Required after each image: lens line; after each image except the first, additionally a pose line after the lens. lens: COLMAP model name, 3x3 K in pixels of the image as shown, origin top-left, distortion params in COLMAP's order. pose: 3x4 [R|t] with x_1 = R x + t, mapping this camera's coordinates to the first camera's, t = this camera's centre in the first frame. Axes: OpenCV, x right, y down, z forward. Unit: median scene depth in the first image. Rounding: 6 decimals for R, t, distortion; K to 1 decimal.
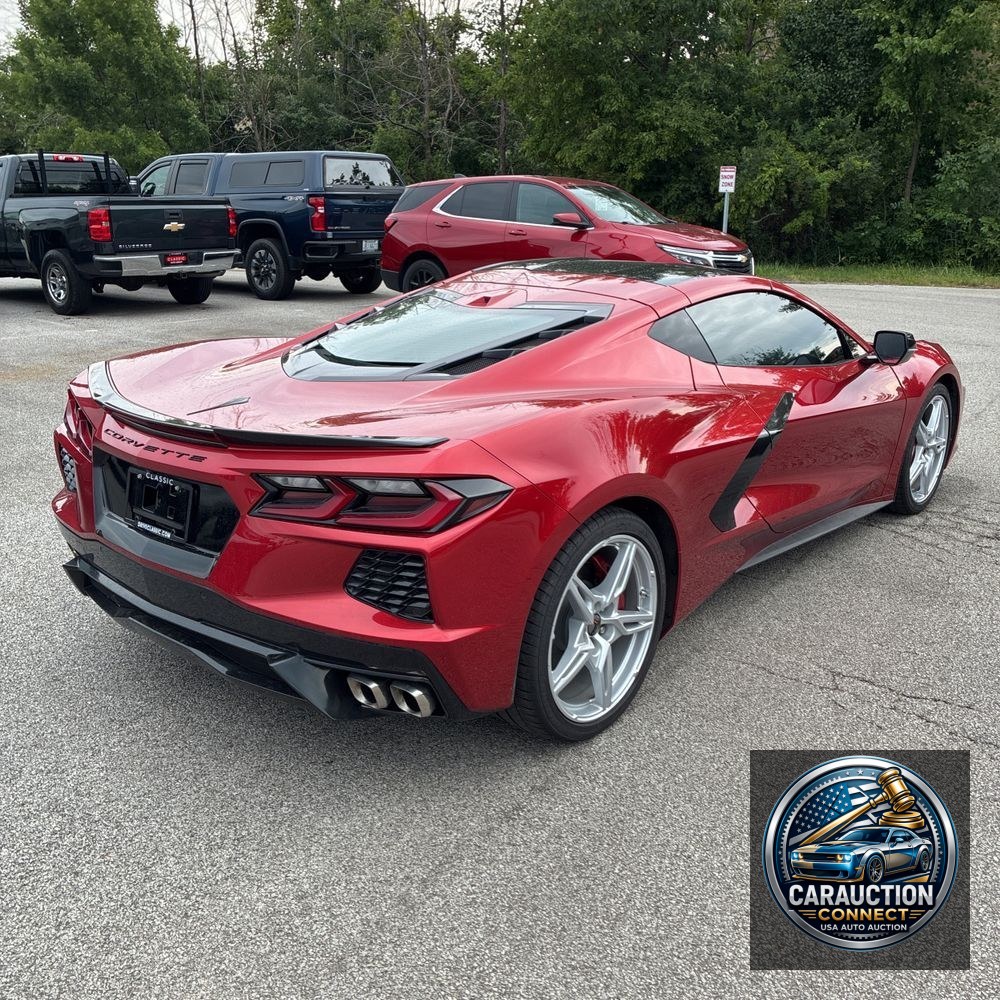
lens RADIAL K [[1012.8, 0, 498.3], [0, 1012.8, 494.8], [0, 0, 1]] dist [0.013214, 0.023000]
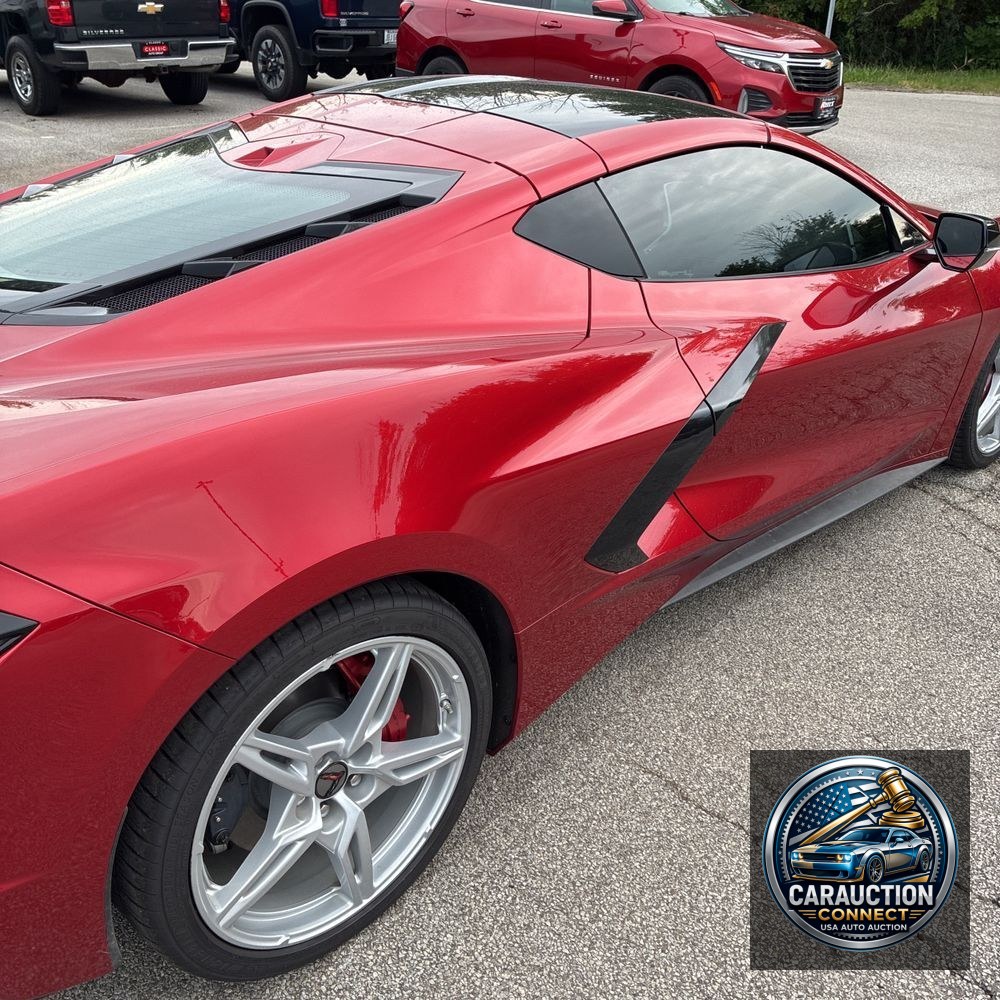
lens RADIAL K [[999.3, 0, 515.2], [0, 999.3, 500.3], [0, 0, 1]] dist [0.021317, -0.005316]
pose [[0.996589, 0.049522, -0.066017, 0.140586], [-0.035911, 0.980467, 0.193377, -0.085433], [0.074304, -0.190346, 0.978901, 0.301267]]
